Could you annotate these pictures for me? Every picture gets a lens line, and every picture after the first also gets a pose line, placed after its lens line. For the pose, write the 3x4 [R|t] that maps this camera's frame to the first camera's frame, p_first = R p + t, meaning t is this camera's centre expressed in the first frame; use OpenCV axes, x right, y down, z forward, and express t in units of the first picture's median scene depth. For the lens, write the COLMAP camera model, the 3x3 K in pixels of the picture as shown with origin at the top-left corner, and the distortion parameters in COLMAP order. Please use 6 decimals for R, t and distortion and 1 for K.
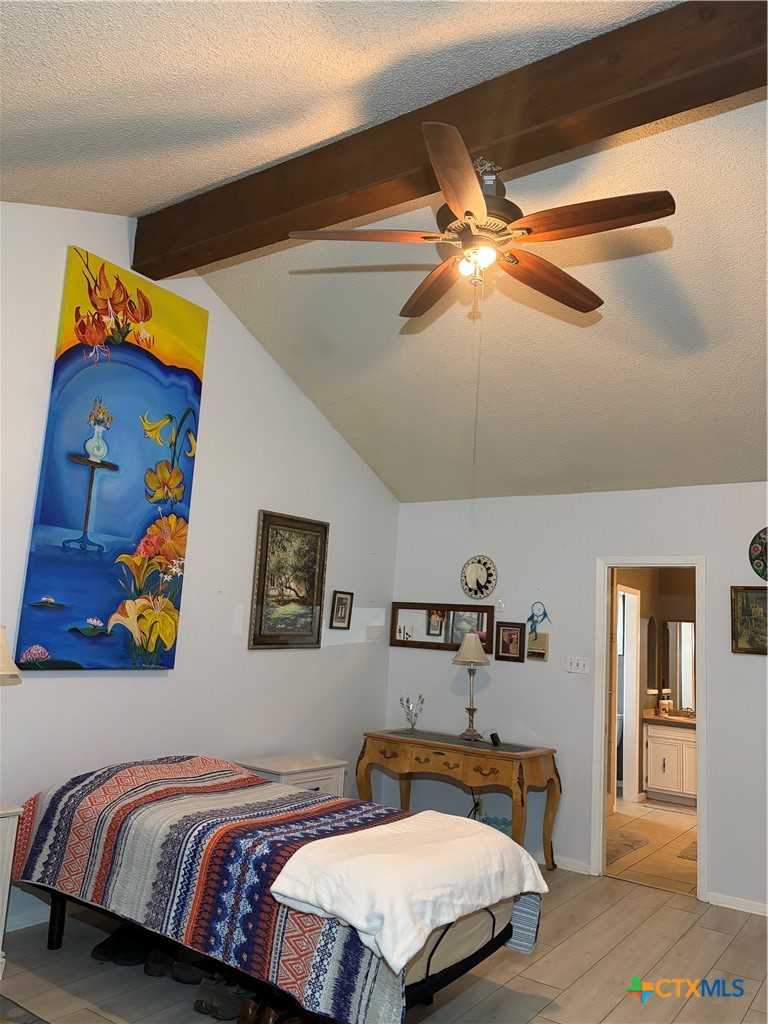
lens RADIAL K [[759.1, 0, 377.9], [0, 759.1, 513.5], [0, 0, 1]] dist [-0.006192, -0.000219]
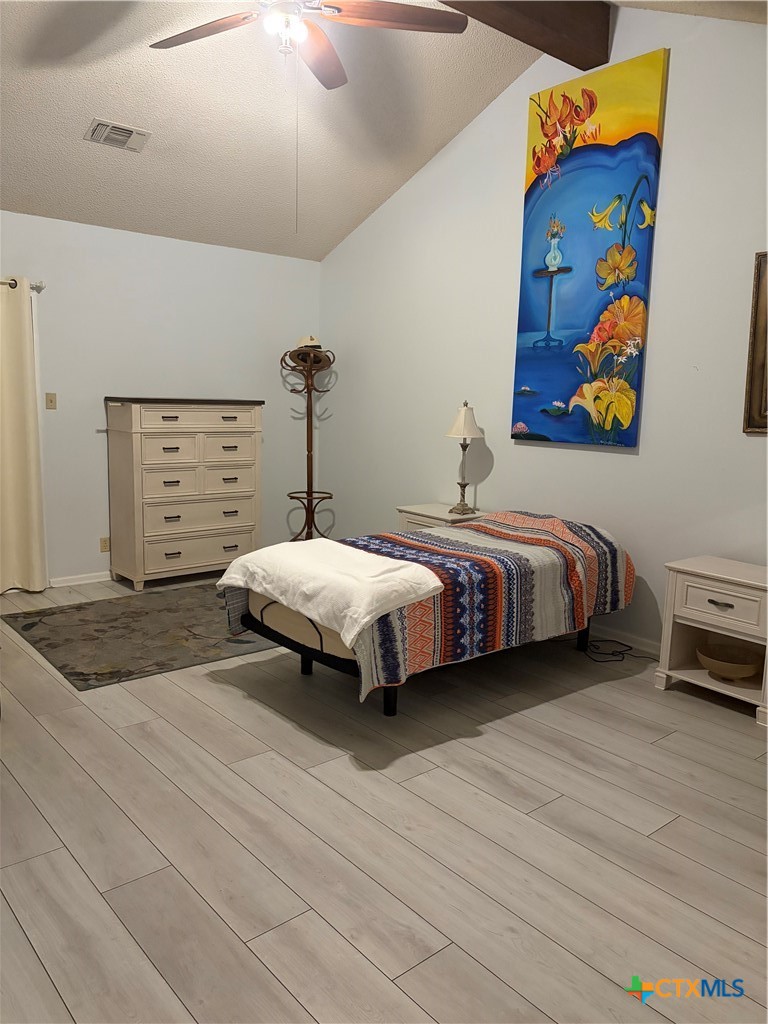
lens RADIAL K [[759.1, 0, 377.9], [0, 759.1, 513.5], [0, 0, 1]] dist [-0.006192, -0.000219]
pose [[-0.253335, 0.094398, -0.962762, 0.855047], [0.122764, 0.990318, 0.064796, 0.192650], [0.959557, -0.101777, -0.262471, 0.969698]]
